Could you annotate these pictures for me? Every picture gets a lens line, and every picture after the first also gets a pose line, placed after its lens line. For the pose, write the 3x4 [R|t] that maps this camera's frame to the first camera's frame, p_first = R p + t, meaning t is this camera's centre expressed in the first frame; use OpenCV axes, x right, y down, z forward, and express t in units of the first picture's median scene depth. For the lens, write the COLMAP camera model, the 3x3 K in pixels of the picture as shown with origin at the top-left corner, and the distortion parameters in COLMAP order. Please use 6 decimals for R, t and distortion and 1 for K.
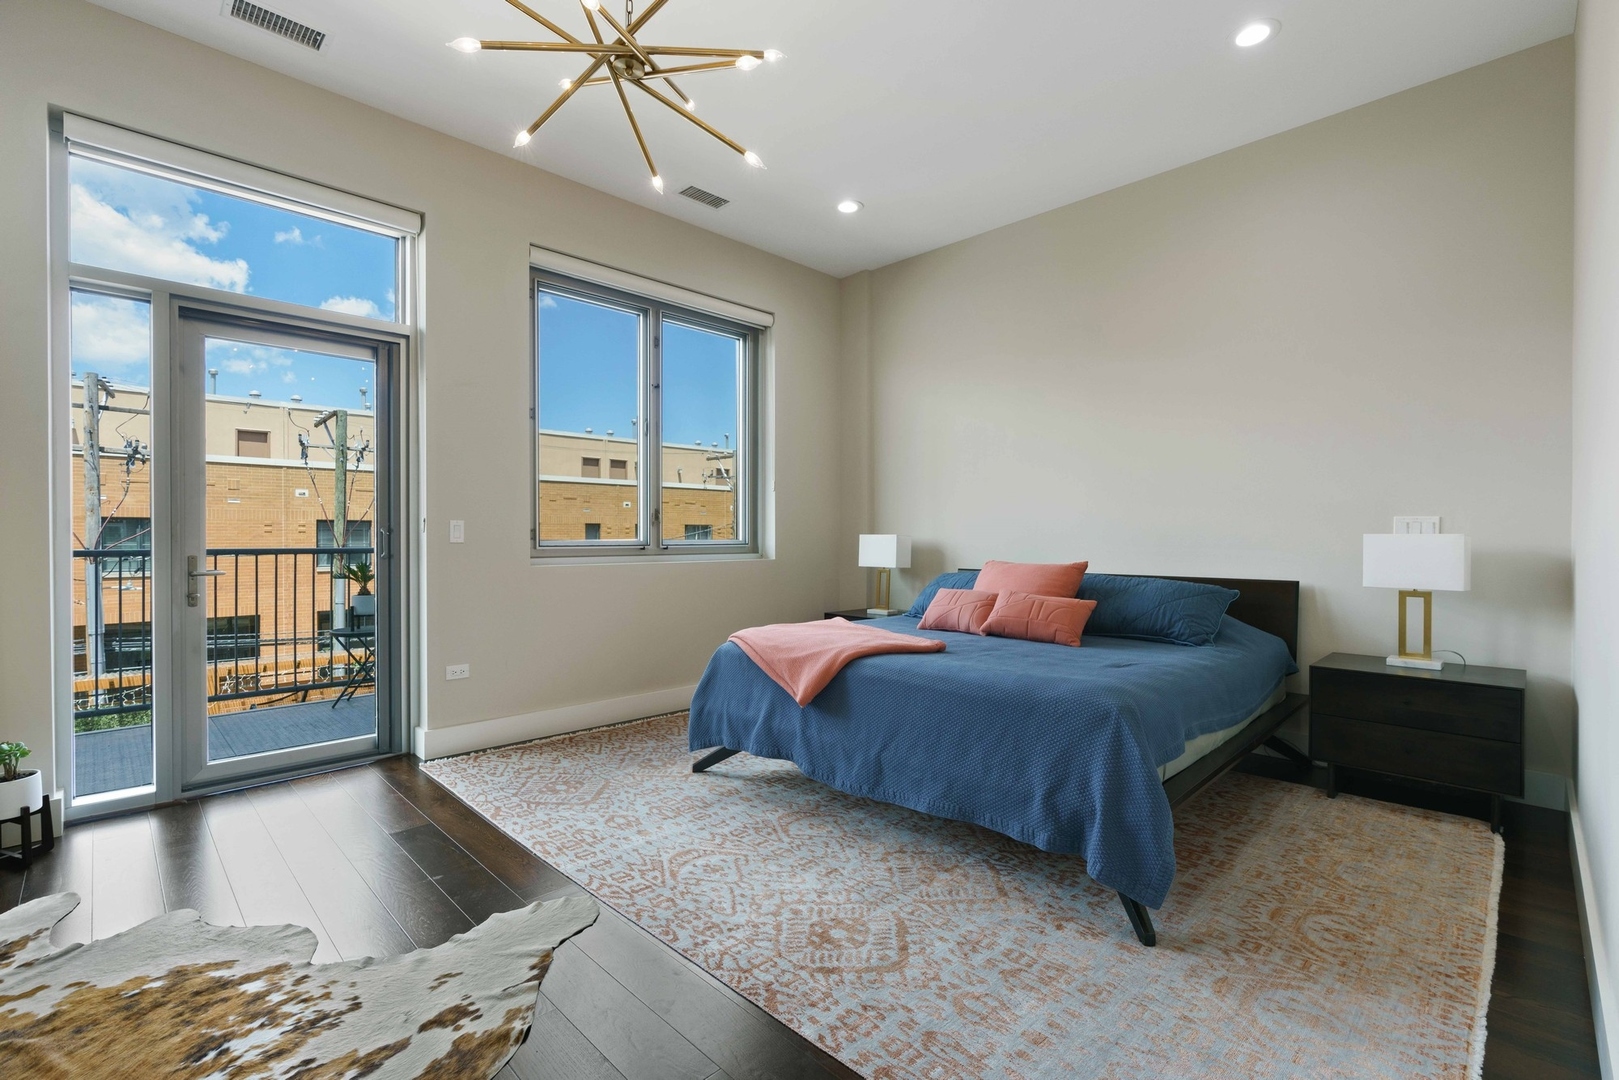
lens RADIAL K [[725.3, 0, 809.5], [0, 725.3, 540.0], [0, 0, 1]] dist [0.001789, 0.000844]
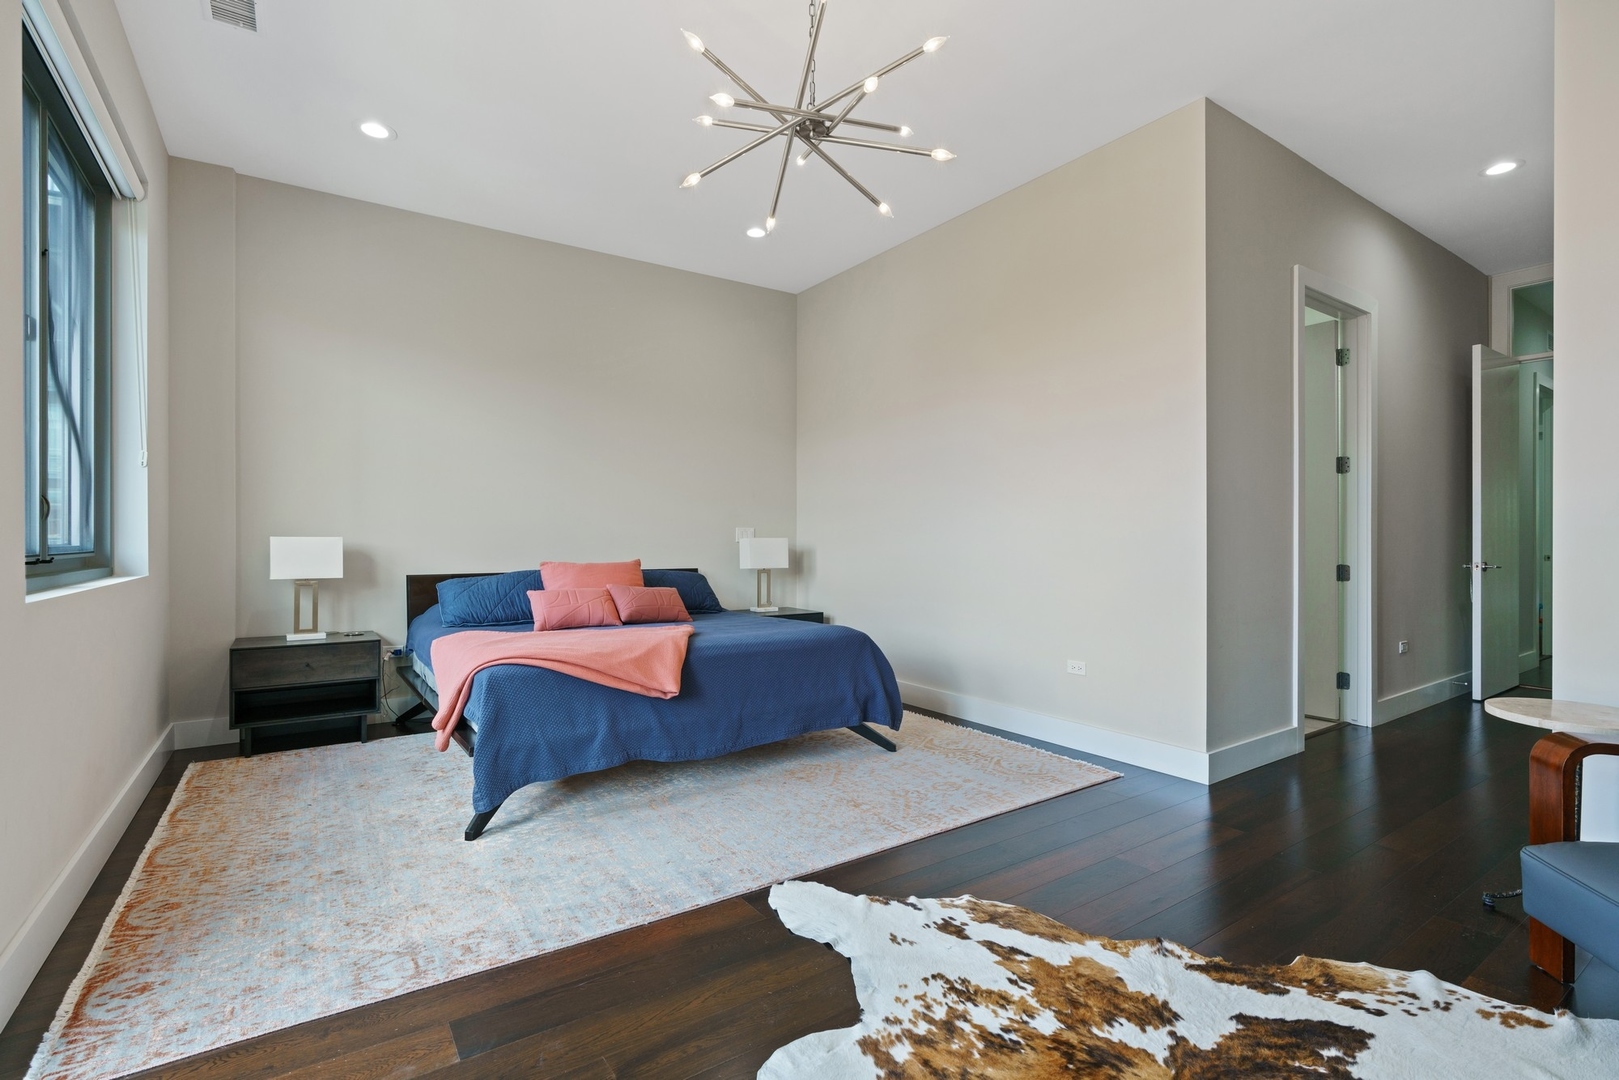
lens RADIAL K [[737.4, 0, 809.5], [0, 737.4, 540.0], [0, 0, 1]] dist [-0.001569, -0.000001]
pose [[0.185393, 0.000485, 0.982664, -0.992721], [0.003724, 0.999992, -0.001196, -0.001581], [-0.982657, 0.003881, 0.185390, 0.562883]]
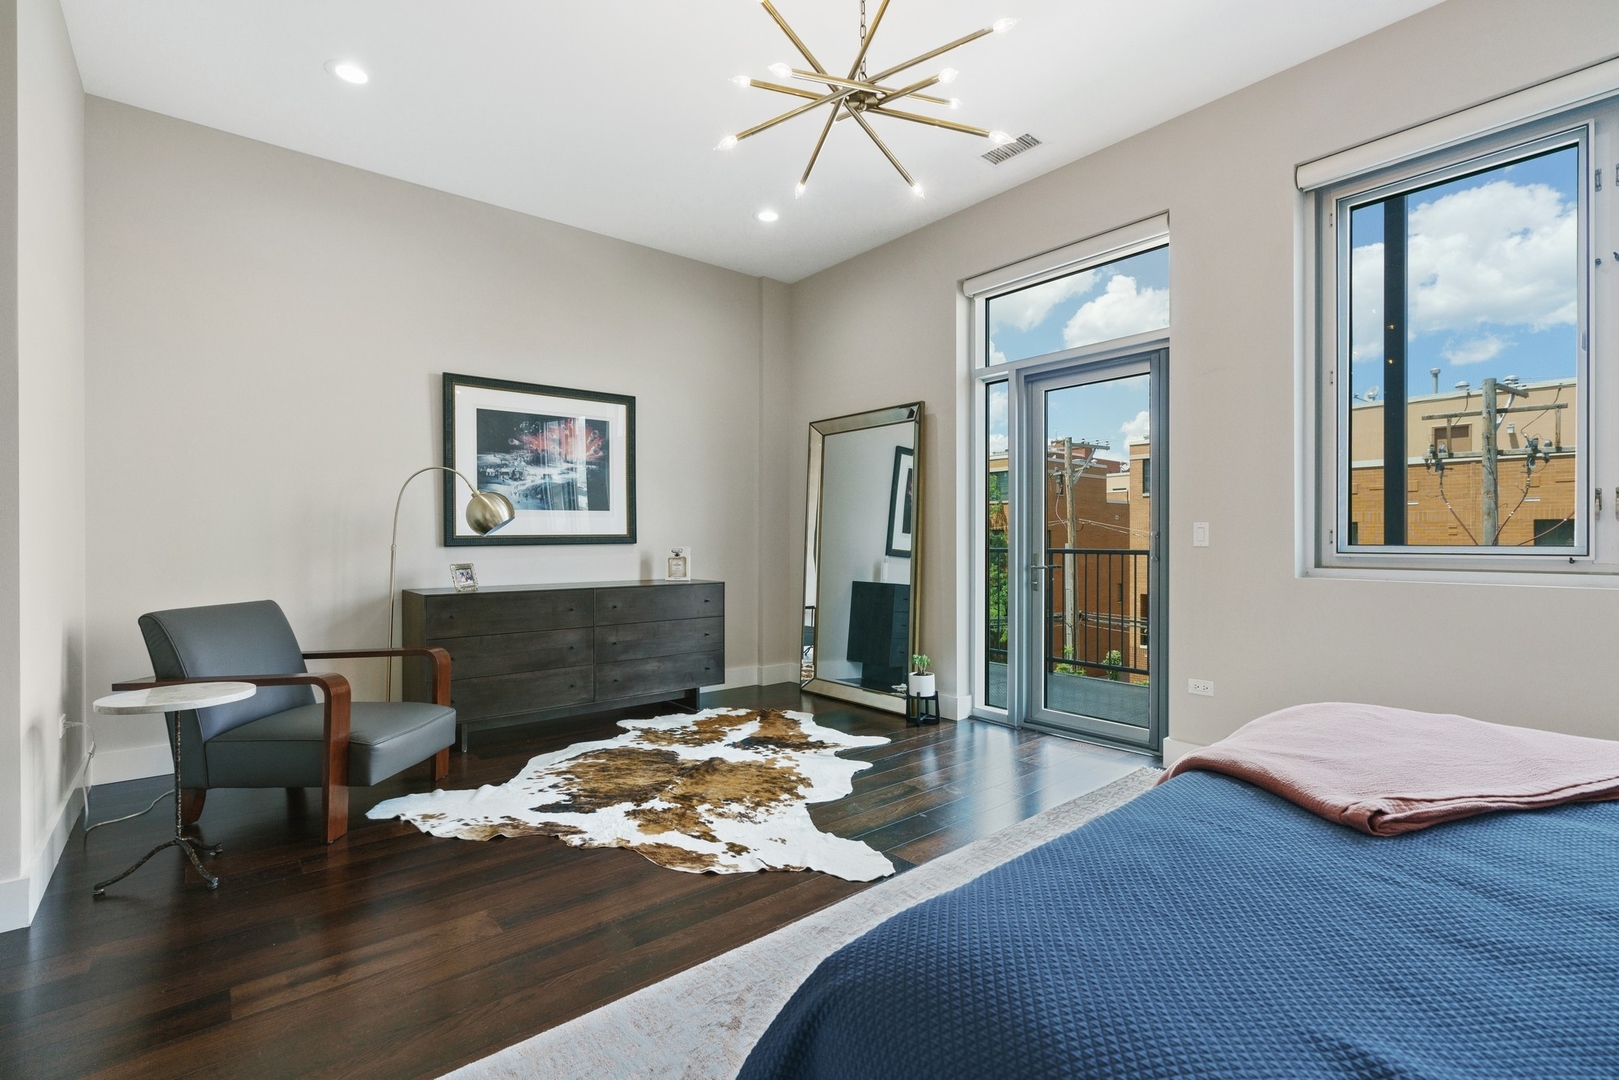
lens RADIAL K [[738.6, 0, 817.2], [0, 738.6, 539.2], [0, 0, 1]] dist [-0.002723, 0.000330]
pose [[-0.078333, -0.000541, -0.996927, 0.601964], [-0.004176, 0.999991, -0.000214, -0.004383], [0.996919, 0.004146, -0.078335, 0.726015]]
